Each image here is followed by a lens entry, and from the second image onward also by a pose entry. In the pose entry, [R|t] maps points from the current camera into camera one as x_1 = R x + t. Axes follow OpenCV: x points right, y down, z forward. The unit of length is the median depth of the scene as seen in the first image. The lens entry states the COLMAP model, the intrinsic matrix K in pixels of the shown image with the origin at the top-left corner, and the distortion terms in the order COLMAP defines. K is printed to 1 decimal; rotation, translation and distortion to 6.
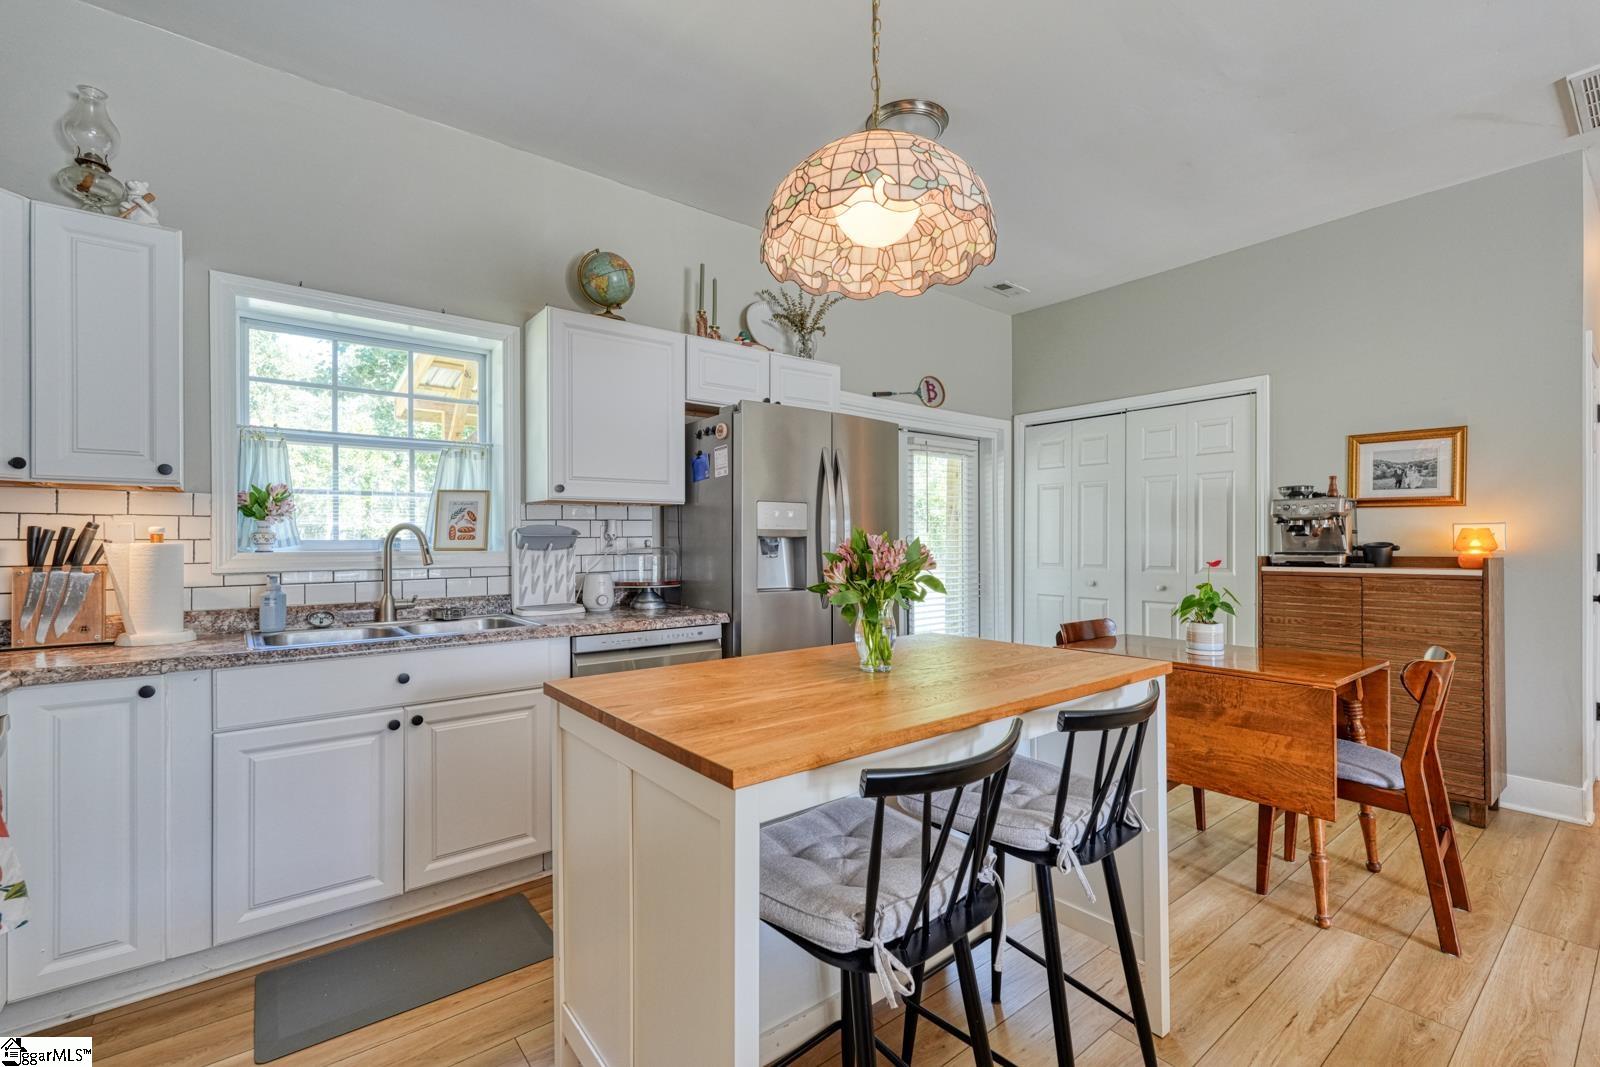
lens RADIAL K [[705.3, 0, 802.6], [0, 705.3, 542.9], [0, 0, 1]] dist [-0.001001, 0.000879]
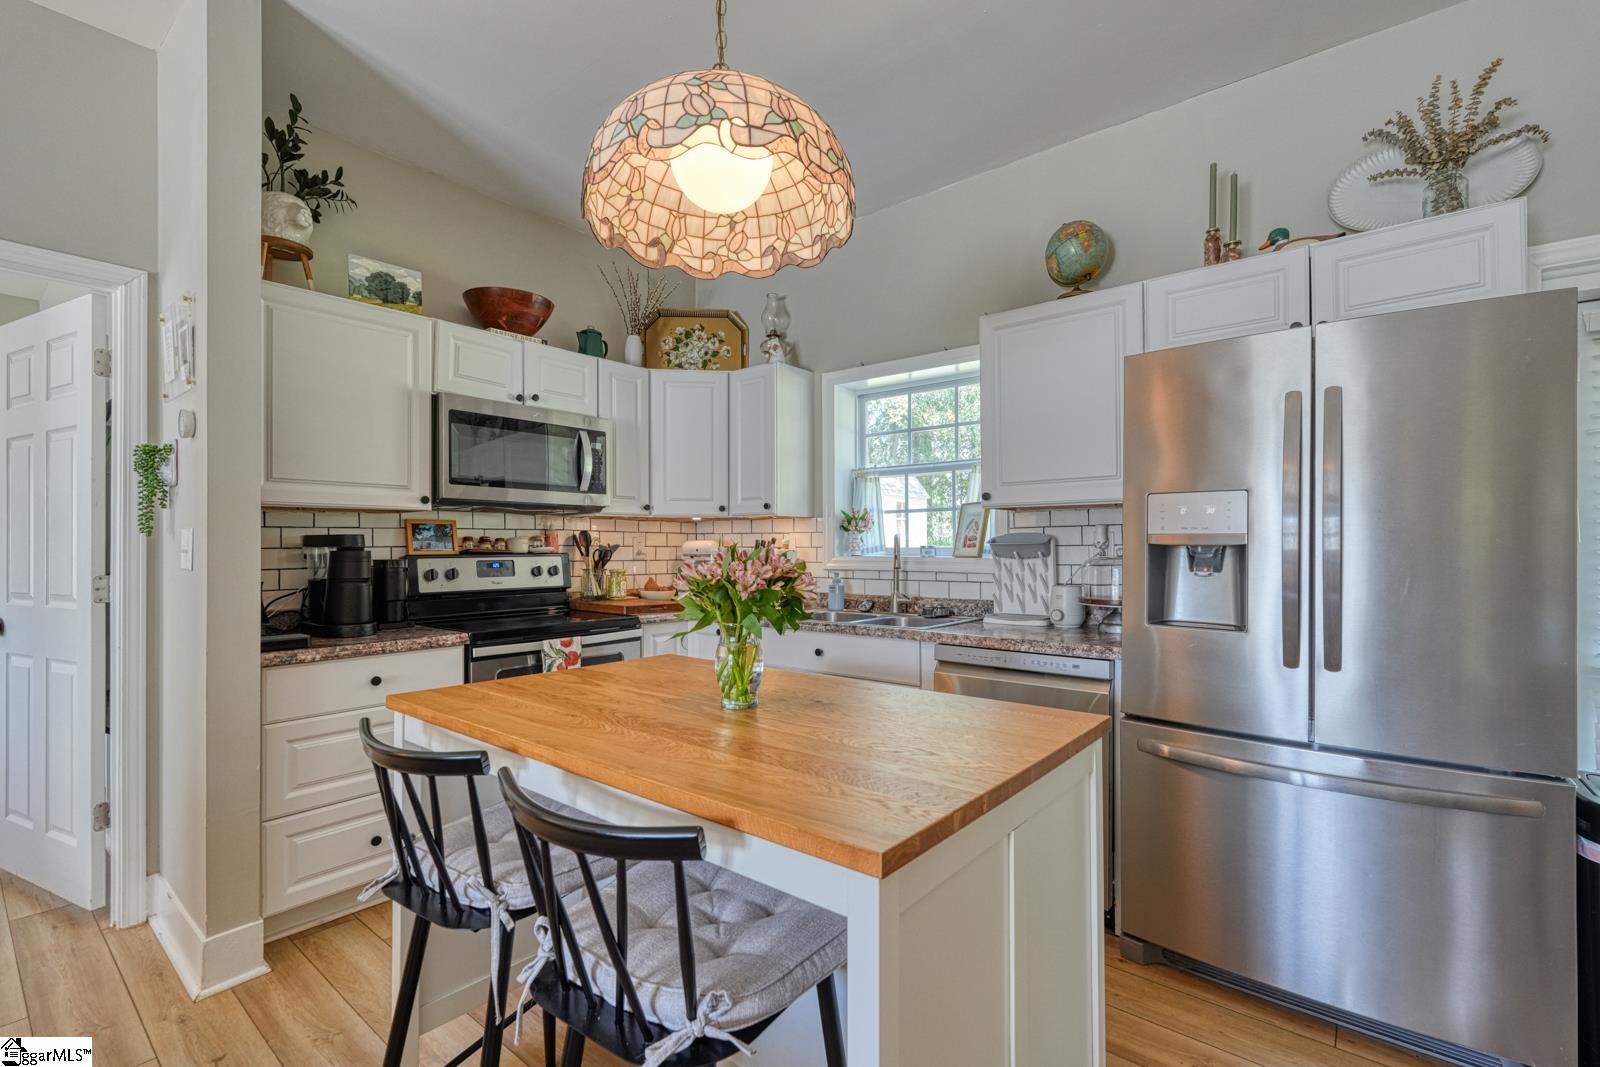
lens RADIAL K [[705.3, 0, 802.6], [0, 705.3, 542.9], [0, 0, 1]] dist [-0.001001, 0.000879]
pose [[0.213390, -0.004117, -0.976958, 0.572189], [-0.004520, 0.999976, -0.005201, -0.005356], [0.976957, 0.005525, 0.213366, 0.538786]]
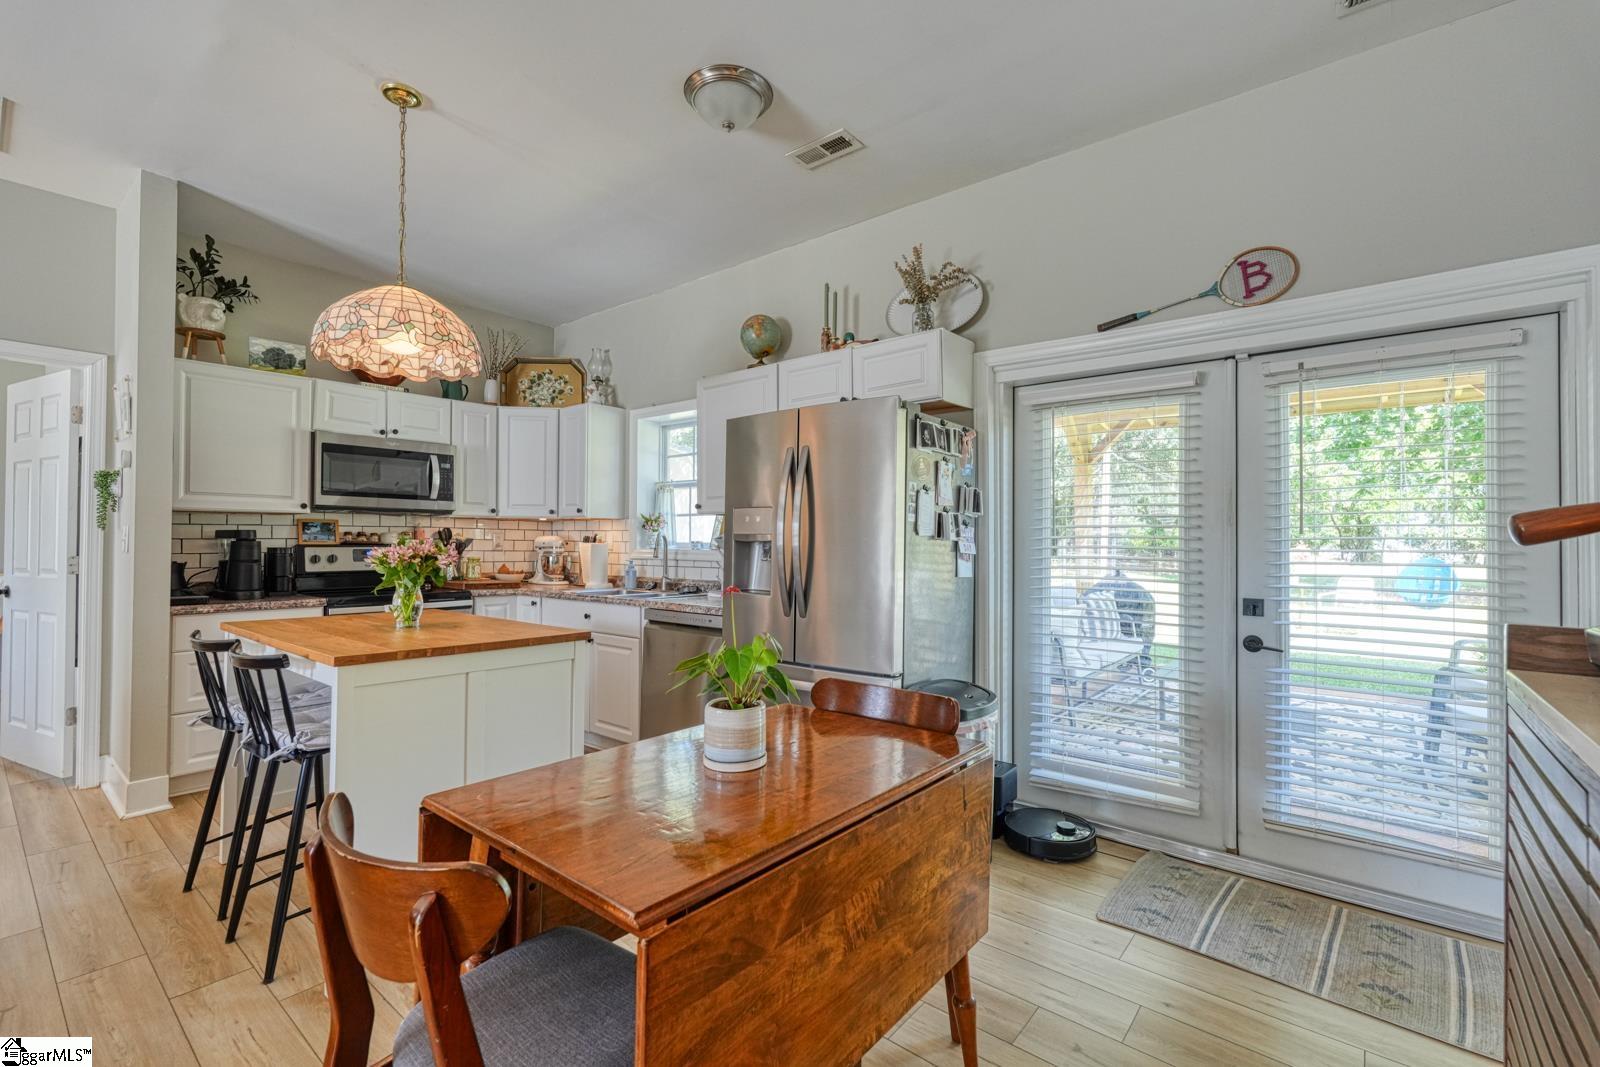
lens RADIAL K [[696.7, 0, 800.0], [0, 696.7, 533.5], [0, 0, 1]] dist [-0.000090, 0.000081]
pose [[0.207754, -0.010631, -0.978123, 1.064969], [-0.012130, 0.999836, -0.013444, -0.006582], [0.978106, 0.014658, 0.207591, 0.915482]]
